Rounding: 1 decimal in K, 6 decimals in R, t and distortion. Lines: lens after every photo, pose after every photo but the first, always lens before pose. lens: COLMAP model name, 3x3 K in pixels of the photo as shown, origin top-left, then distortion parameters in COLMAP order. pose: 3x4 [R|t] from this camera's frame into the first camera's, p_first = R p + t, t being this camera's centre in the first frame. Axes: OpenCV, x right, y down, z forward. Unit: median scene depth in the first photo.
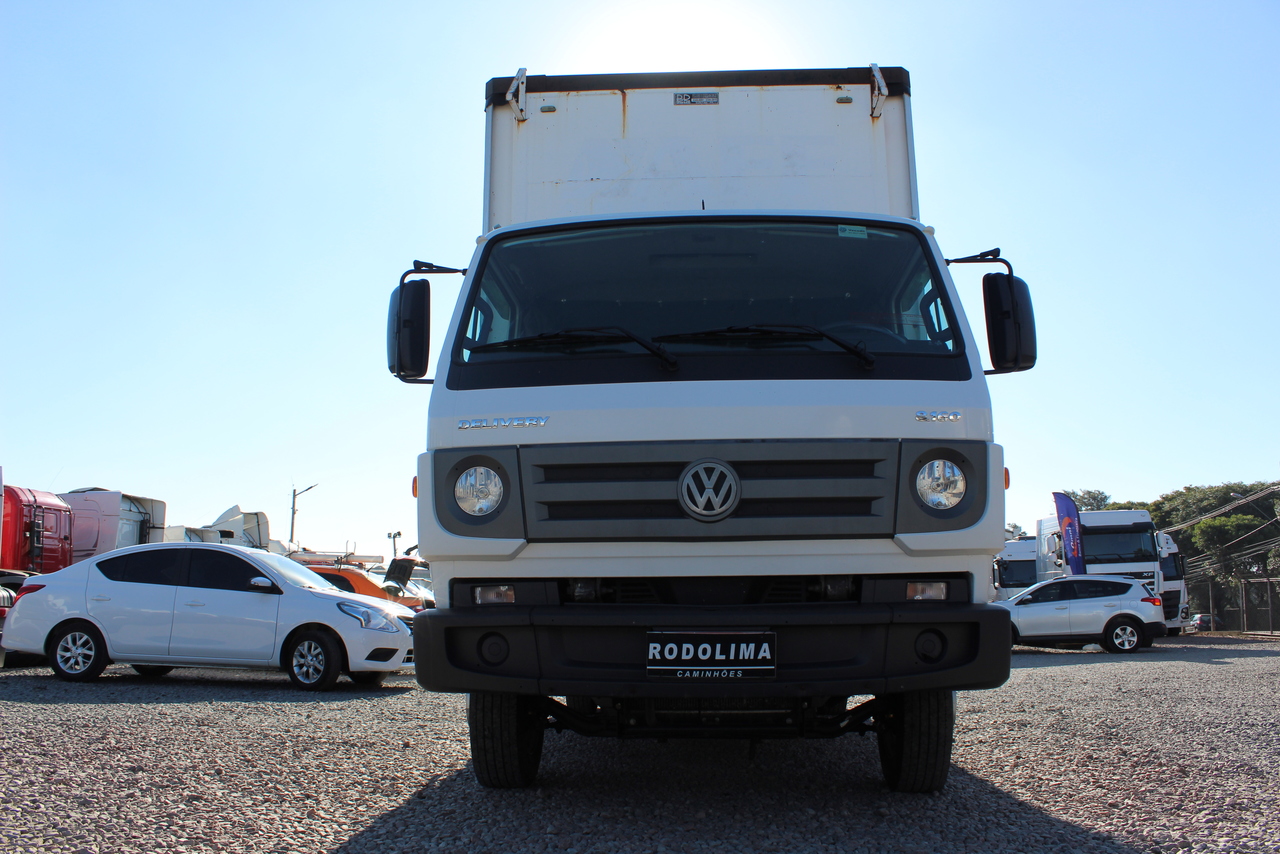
lens RADIAL K [[1098.7, 0, 642.9], [0, 1098.7, 424.4], [0, 0, 1]] dist [-0.204565, 0.192279]
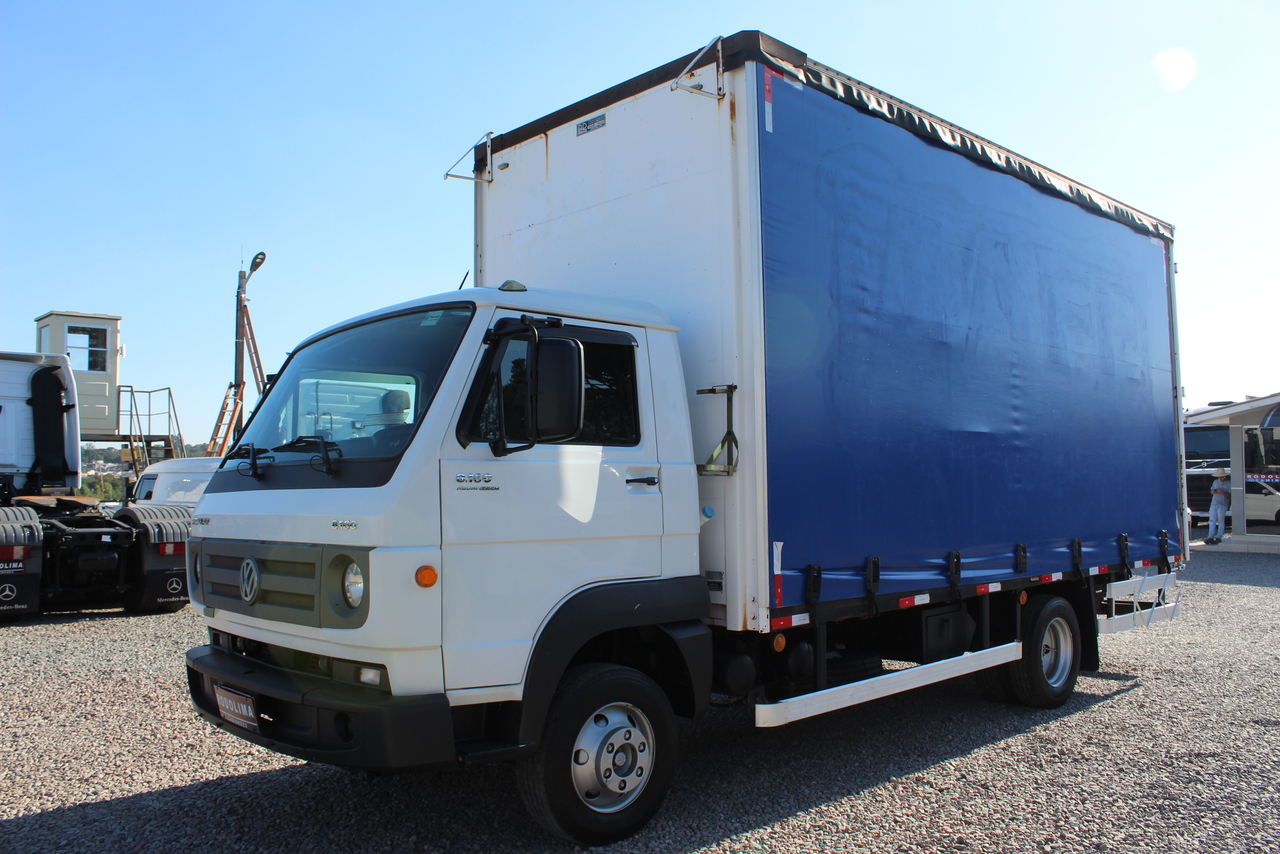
lens RADIAL K [[1098.7, 0, 642.9], [0, 1098.7, 424.4], [0, 0, 1]] dist [-0.204565, 0.192279]
pose [[0.716712, -0.053068, -0.695347, 0.765867], [0.129751, 0.989837, 0.058195, -0.079931], [0.685192, -0.131931, 0.716314, 0.280454]]
